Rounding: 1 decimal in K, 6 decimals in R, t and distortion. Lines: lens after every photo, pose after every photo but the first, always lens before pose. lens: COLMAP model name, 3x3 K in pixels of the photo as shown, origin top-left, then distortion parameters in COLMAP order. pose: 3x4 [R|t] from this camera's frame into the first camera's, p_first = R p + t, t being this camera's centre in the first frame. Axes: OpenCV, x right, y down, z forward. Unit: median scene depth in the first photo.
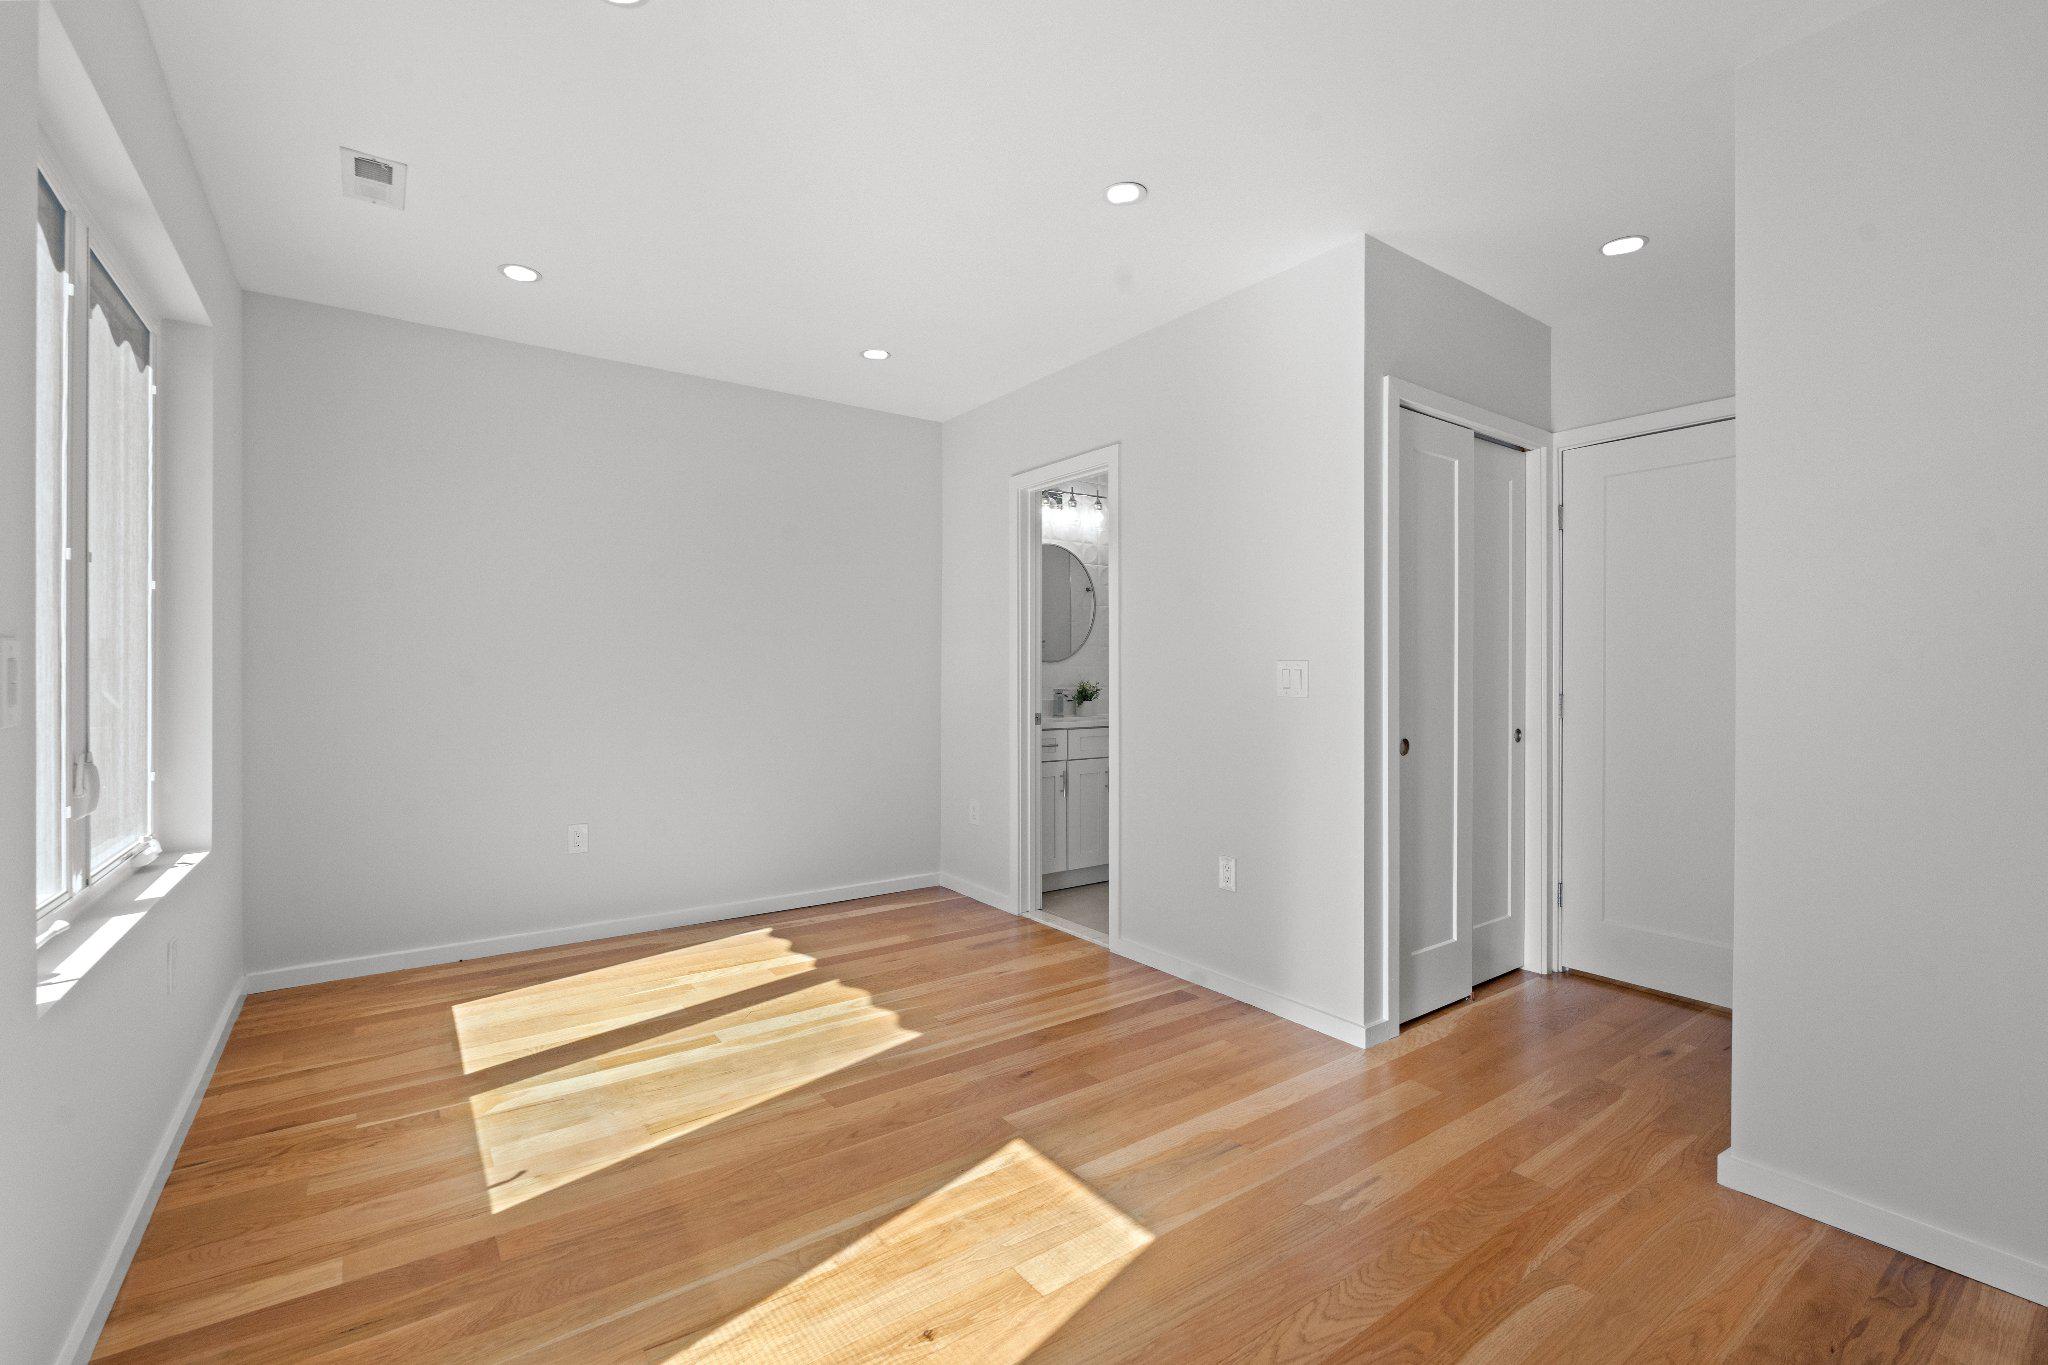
lens RADIAL K [[898.5, 0, 1024.0], [0, 898.5, 682.5], [0, 0, 1]] dist [-0.001791, -0.000652]
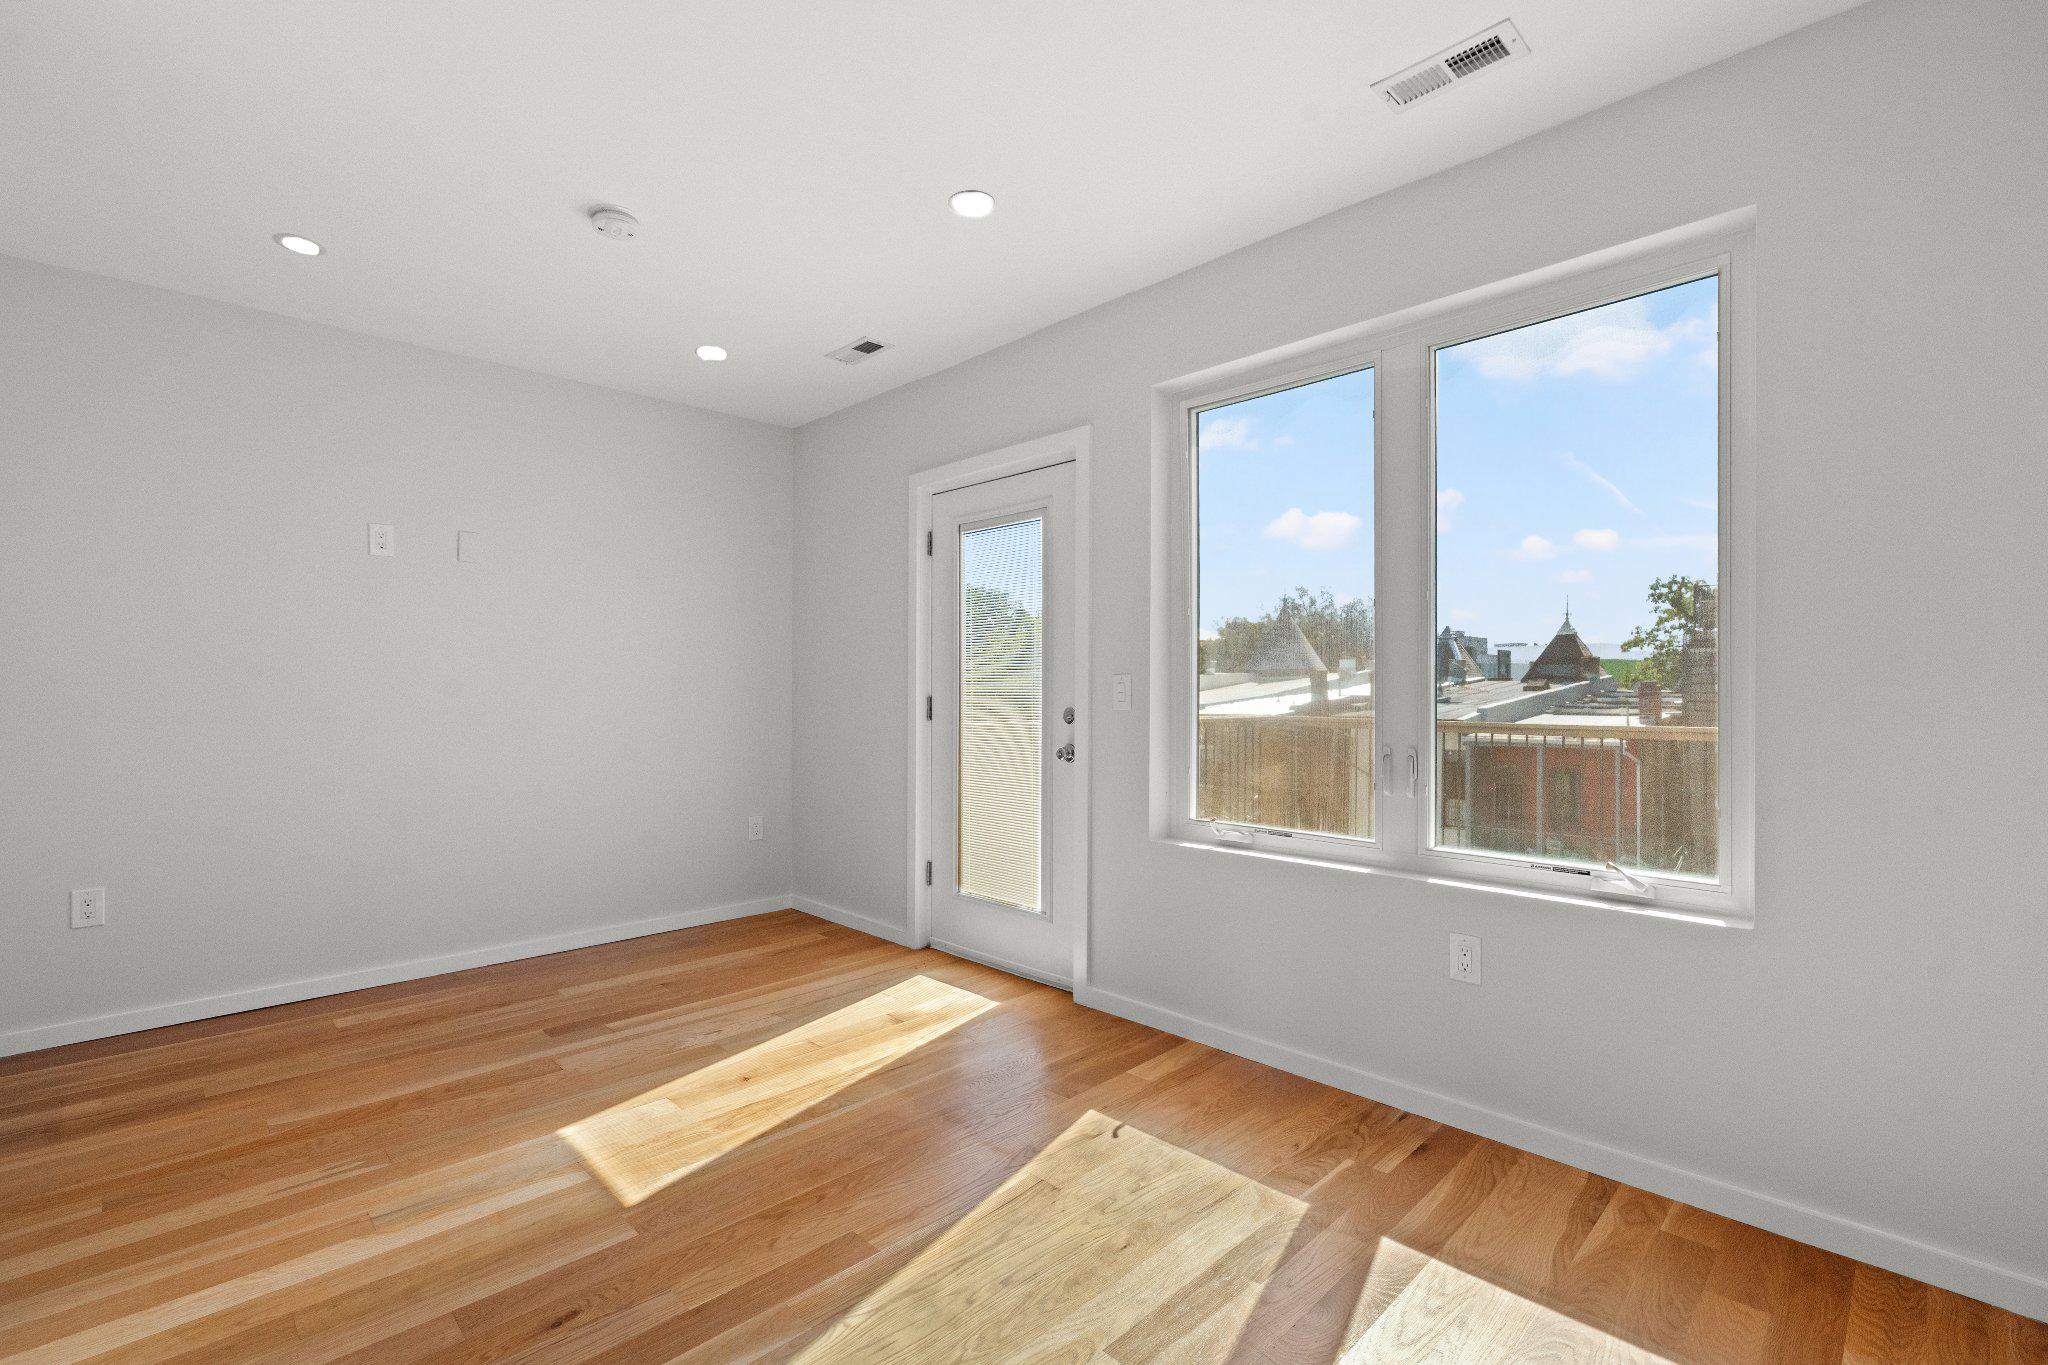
lens RADIAL K [[928.6, 0, 1024.0], [0, 928.6, 682.5], [0, 0, 1]] dist [0.000595, 0.000054]
pose [[-0.989077, -0.004108, -0.147339, -0.262023], [-0.003934, 0.999991, -0.001472, -0.015804], [0.147344, -0.000876, -0.989085, 2.027350]]
